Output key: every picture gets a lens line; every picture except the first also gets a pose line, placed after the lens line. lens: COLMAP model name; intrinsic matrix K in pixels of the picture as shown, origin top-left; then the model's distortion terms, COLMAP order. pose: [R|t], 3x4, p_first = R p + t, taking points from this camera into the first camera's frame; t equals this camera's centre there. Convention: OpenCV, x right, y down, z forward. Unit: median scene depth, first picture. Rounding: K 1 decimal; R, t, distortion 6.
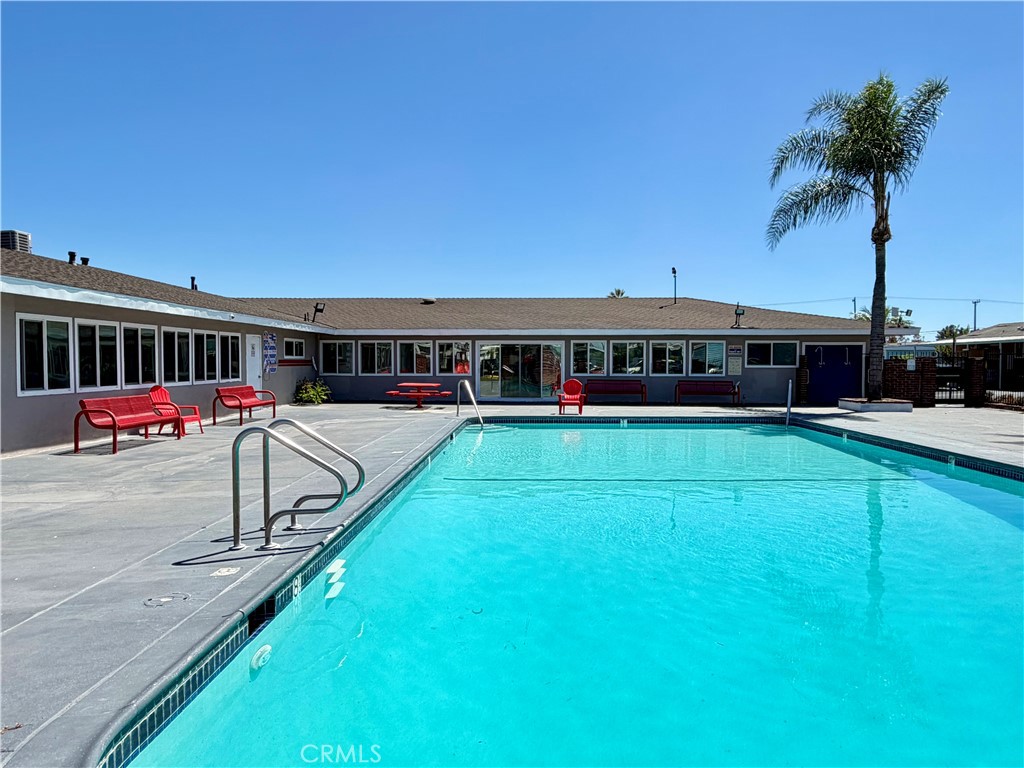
lens RADIAL K [[725.6, 0, 512.0], [0, 725.6, 384.0], [0, 0, 1]] dist [0.001334, 0.000818]
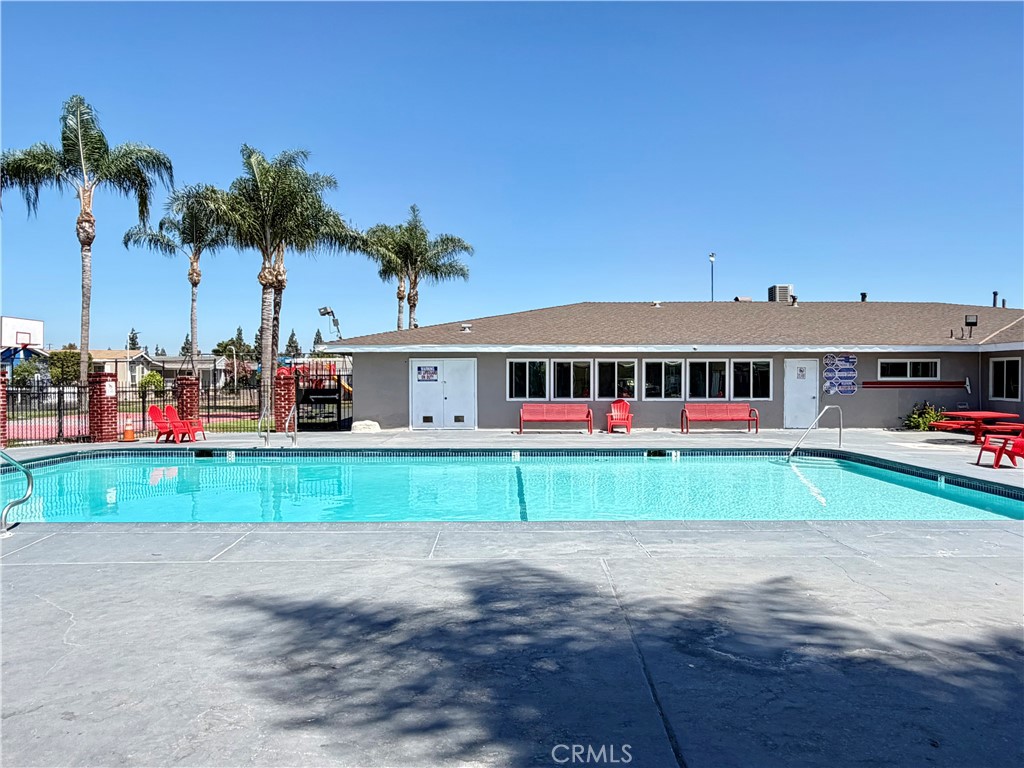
lens RADIAL K [[725.6, 0, 512.0], [0, 725.6, 384.0], [0, 0, 1]] dist [0.001334, 0.000818]
pose [[0.020370, 0.004214, -0.999784, 0.920497], [-0.033074, 0.999447, 0.003538, -0.025273], [0.999245, 0.032995, 0.020498, 0.715595]]
